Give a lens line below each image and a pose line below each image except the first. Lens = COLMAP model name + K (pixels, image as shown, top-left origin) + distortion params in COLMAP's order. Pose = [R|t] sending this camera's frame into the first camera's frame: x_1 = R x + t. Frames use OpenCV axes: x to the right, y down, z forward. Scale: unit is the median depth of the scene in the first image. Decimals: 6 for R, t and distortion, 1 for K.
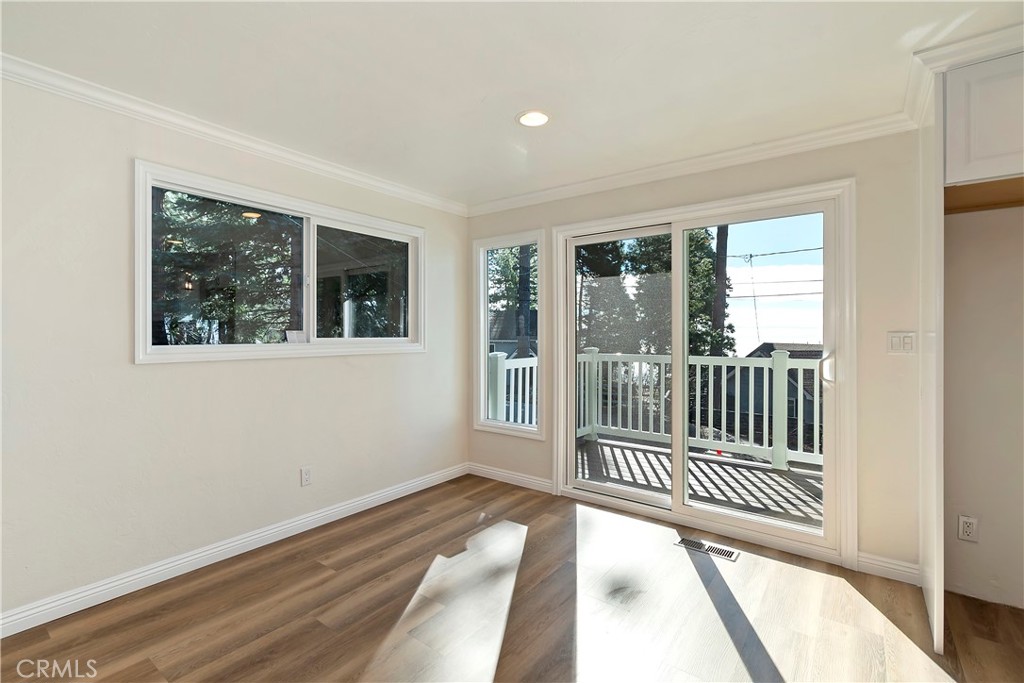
lens RADIAL K [[460.6, 0, 504.2], [0, 460.6, 333.6], [0, 0, 1]] dist [-0.000690, -0.000378]
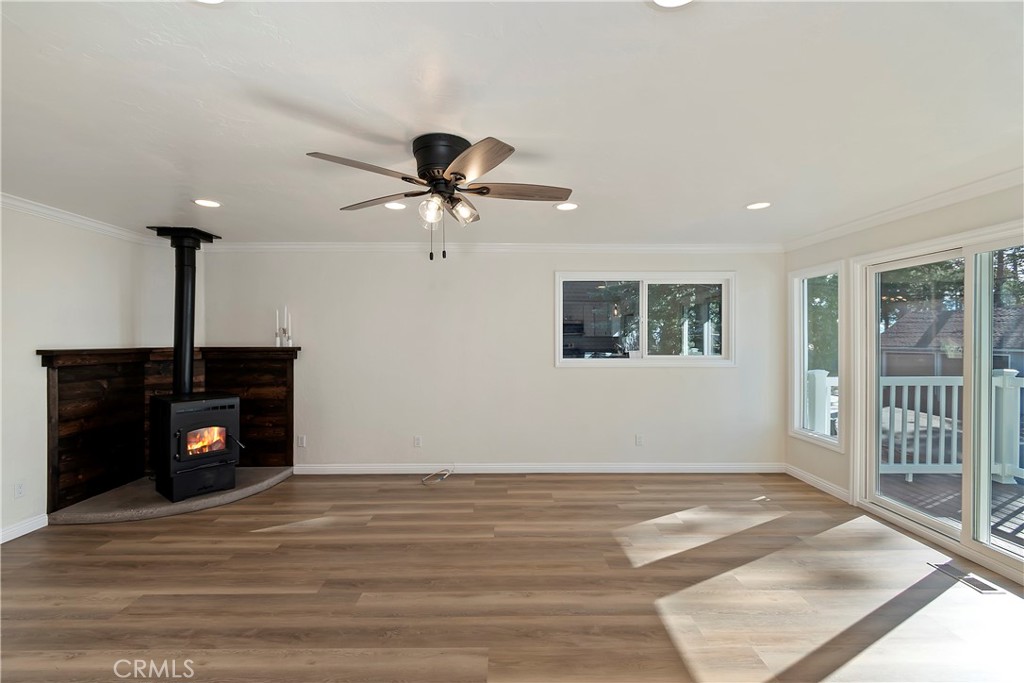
lens RADIAL K [[453.4, 0, 509.4], [0, 453.4, 341.5], [0, 0, 1]] dist [0.004235, -0.000423]
pose [[0.619498, 0.004651, -0.784984, 0.450822], [0.001323, 0.999975, 0.006969, -0.042878], [0.784997, -0.005356, 0.619477, -0.296025]]
